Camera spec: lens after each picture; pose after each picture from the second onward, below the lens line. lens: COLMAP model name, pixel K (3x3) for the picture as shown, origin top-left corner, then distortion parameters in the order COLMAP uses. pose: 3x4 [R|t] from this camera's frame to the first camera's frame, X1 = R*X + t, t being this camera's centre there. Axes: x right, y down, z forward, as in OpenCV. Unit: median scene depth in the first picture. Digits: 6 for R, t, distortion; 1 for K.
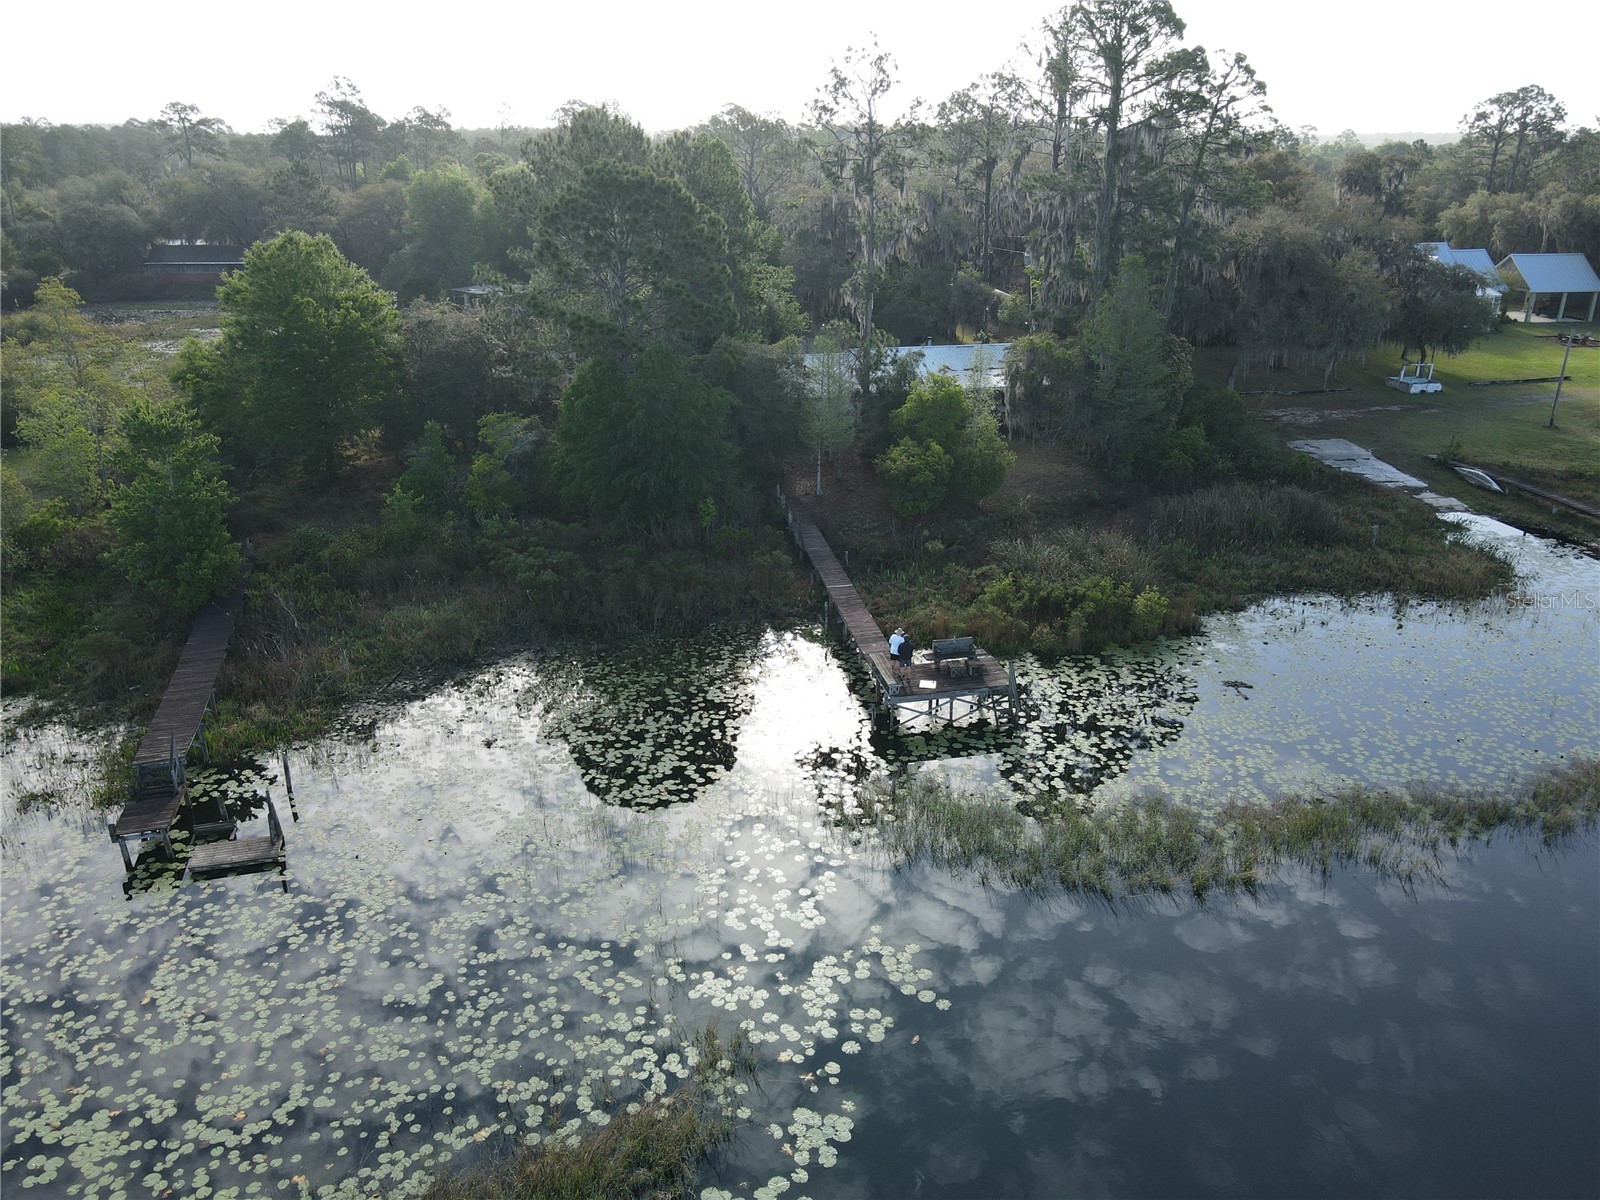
lens RADIAL K [[1189.3, 0, 798.0], [0, 1189.3, 596.7], [0, 0, 1]] dist [0.001261, 0.014237]
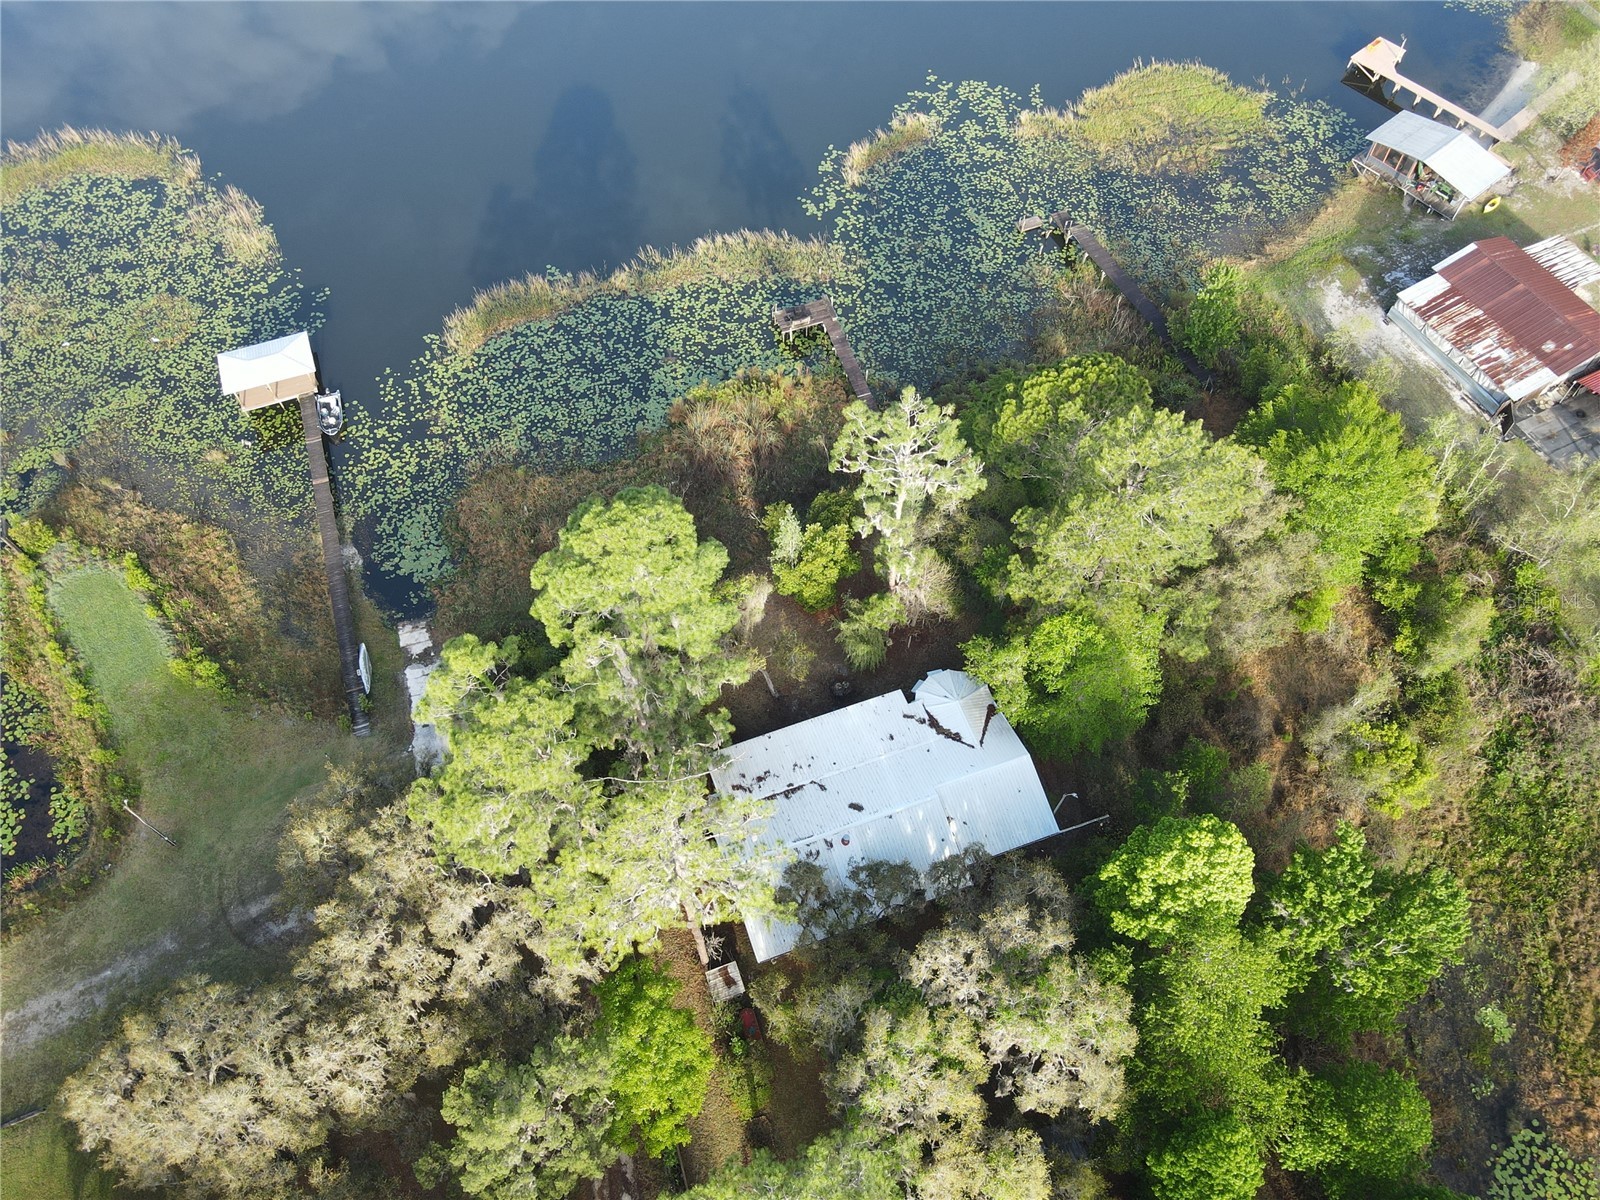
lens RADIAL K [[1189.3, 0, 792.8], [0, 1189.3, 607.1], [0, 0, 1]] dist [0.001261, 0.014237]
pose [[-0.990692, 0.118525, -0.066939, 0.219076], [-0.043846, 0.187694, 0.981248, -1.248256], [0.128866, 0.975050, -0.180750, 1.179942]]
